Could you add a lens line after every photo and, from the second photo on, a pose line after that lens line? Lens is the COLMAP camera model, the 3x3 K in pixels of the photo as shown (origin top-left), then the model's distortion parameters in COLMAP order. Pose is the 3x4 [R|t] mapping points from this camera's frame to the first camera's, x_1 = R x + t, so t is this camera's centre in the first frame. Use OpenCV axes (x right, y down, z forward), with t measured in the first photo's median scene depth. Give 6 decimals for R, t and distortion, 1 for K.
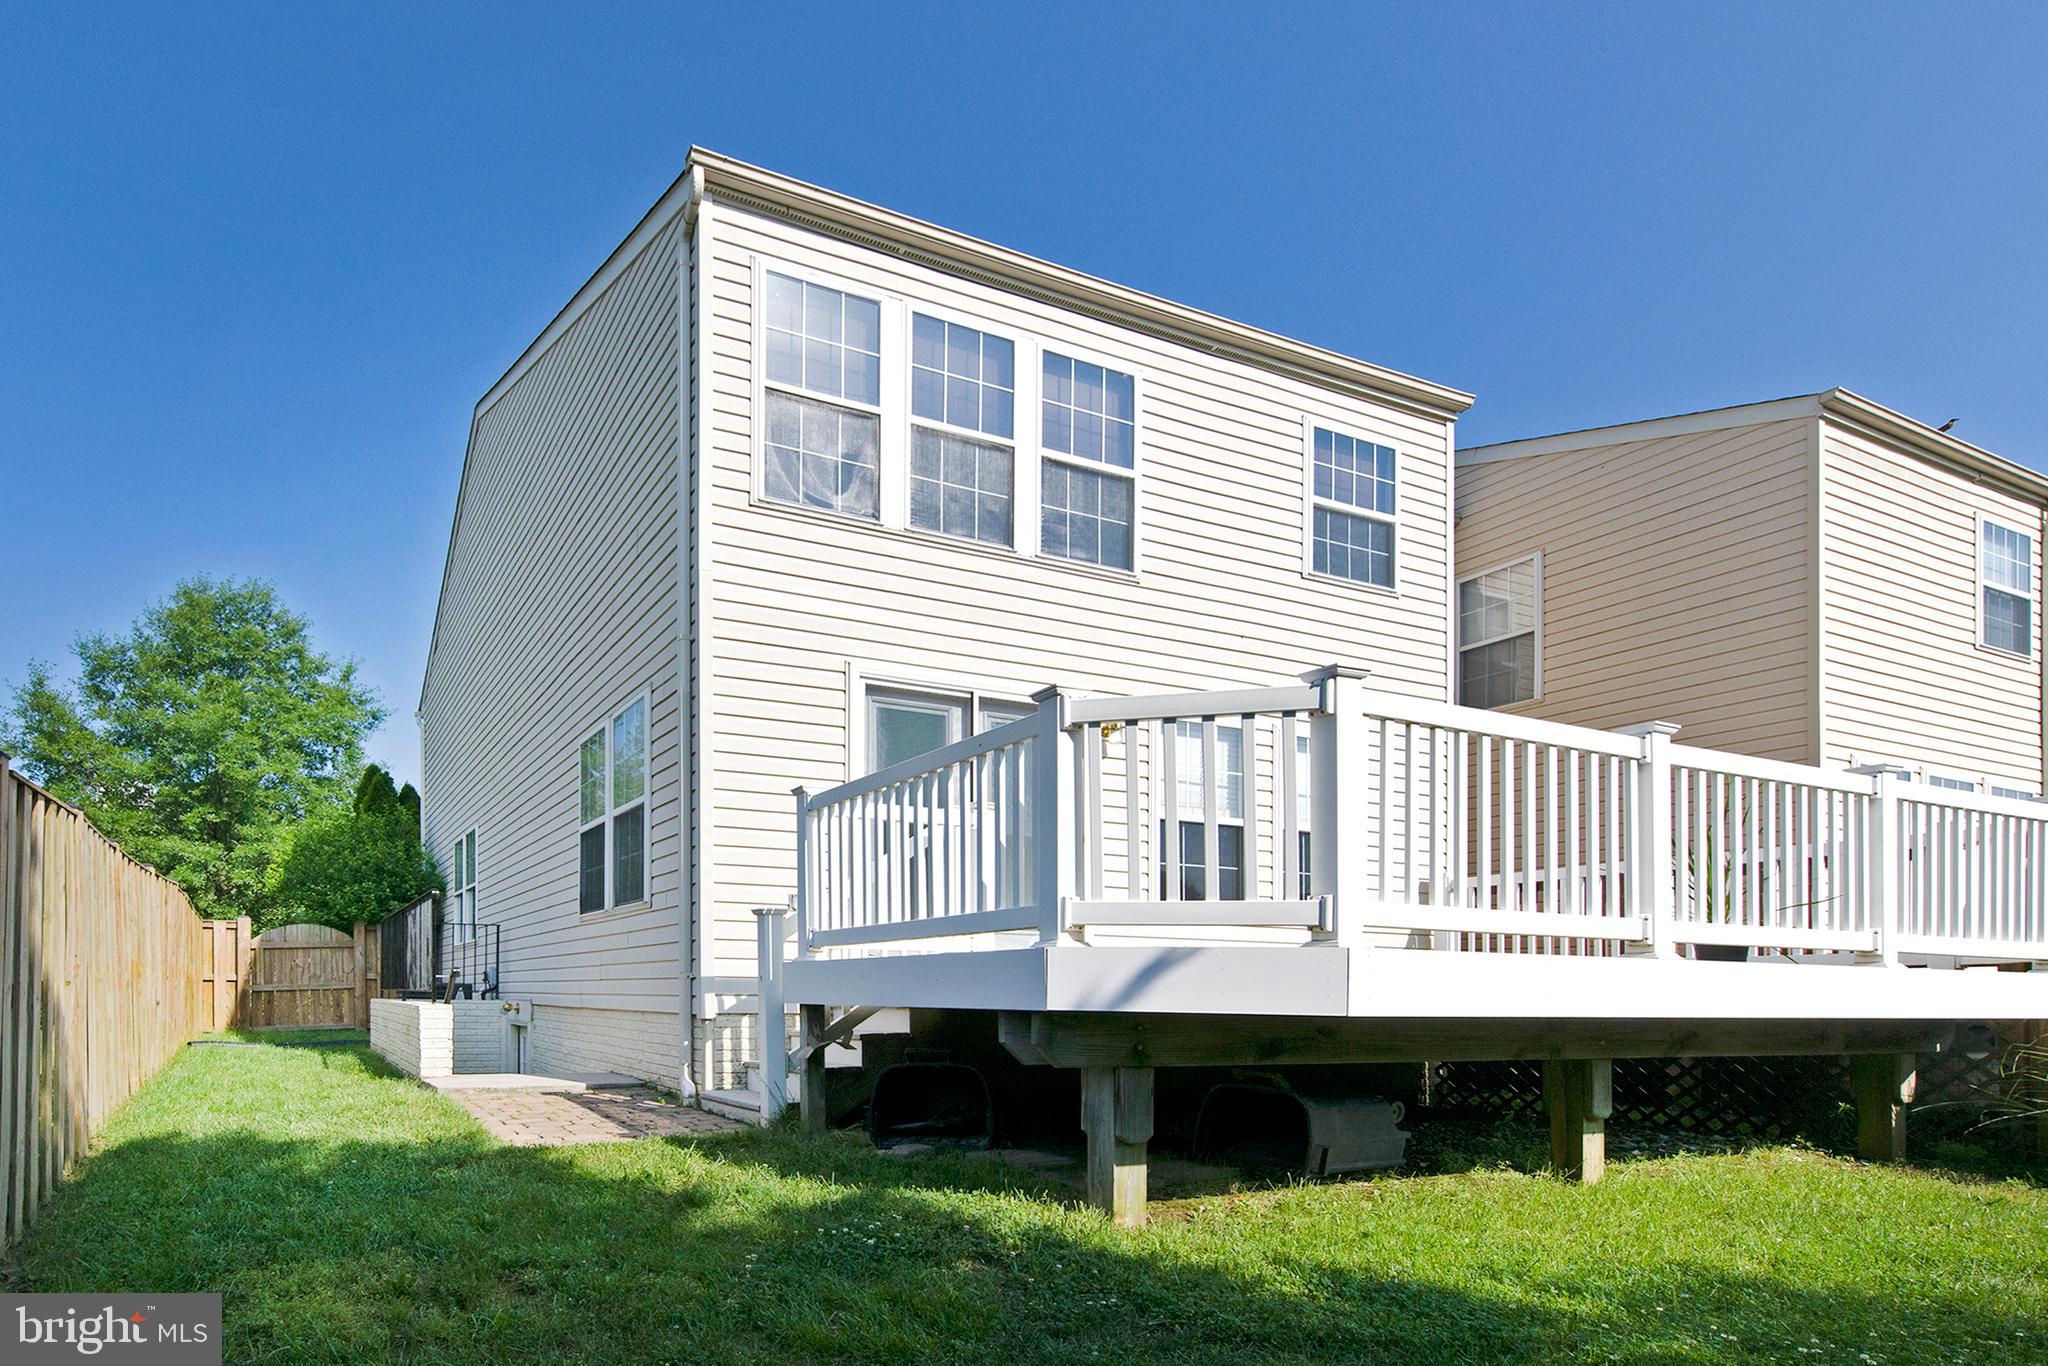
lens RADIAL K [[800.4, 0, 1025.8], [0, 800.4, 799.0], [0, 0, 1]] dist [-0.000375, -0.000112]
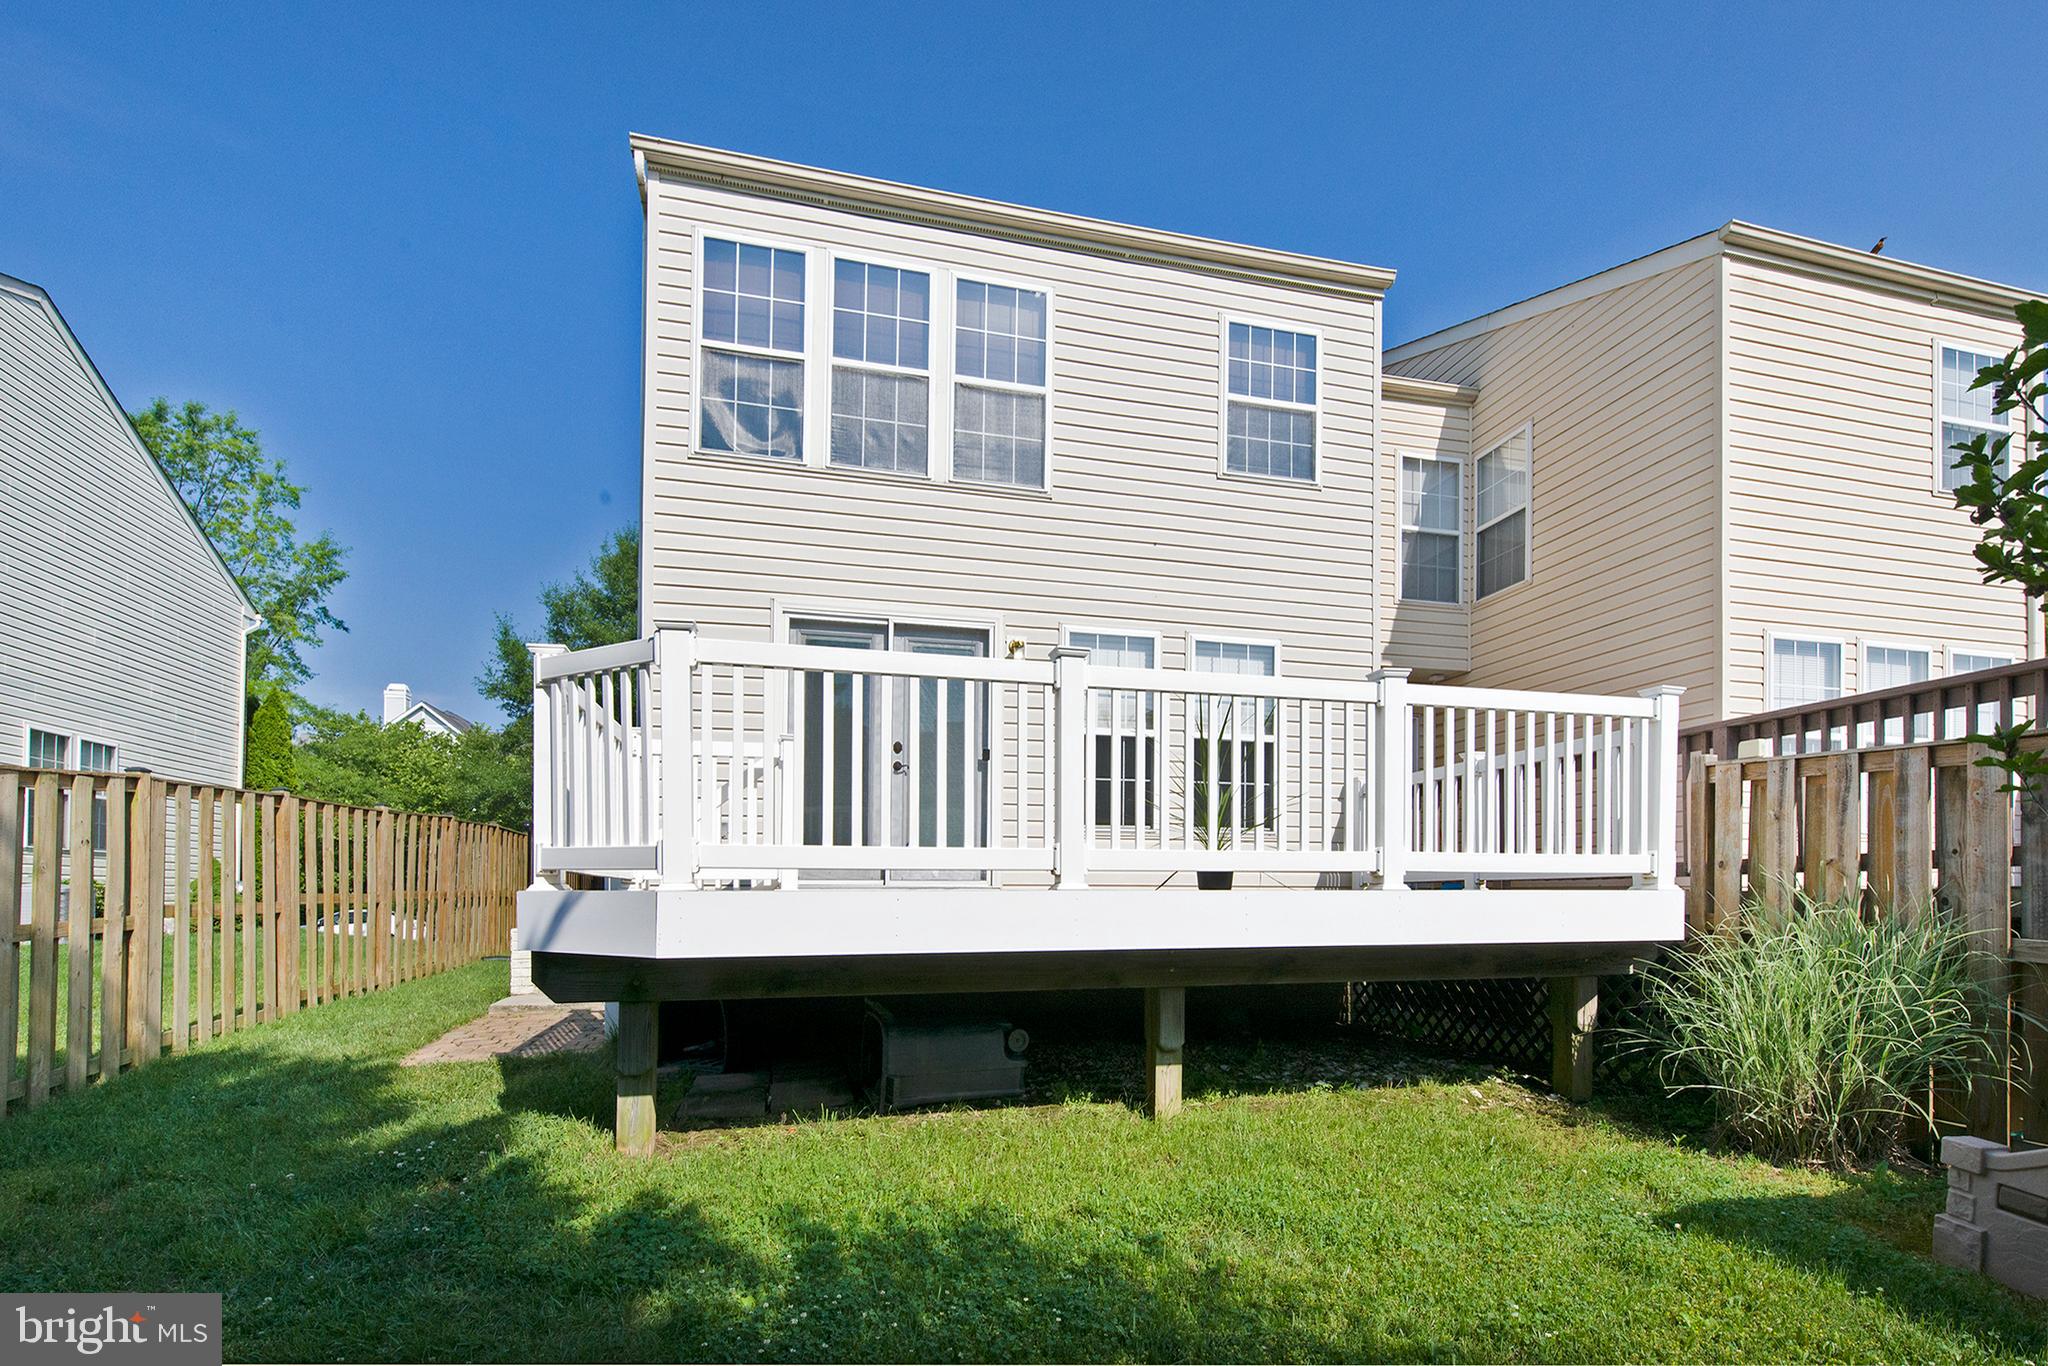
lens RADIAL K [[794.8, 0, 1022.2], [0, 794.8, 701.7], [0, 0, 1]] dist [0.000366, -0.000090]
pose [[0.989486, -0.054331, -0.134039, 0.223967], [0.053055, 0.998506, -0.013079, -0.004469], [0.134549, 0.005830, 0.990890, 0.010124]]
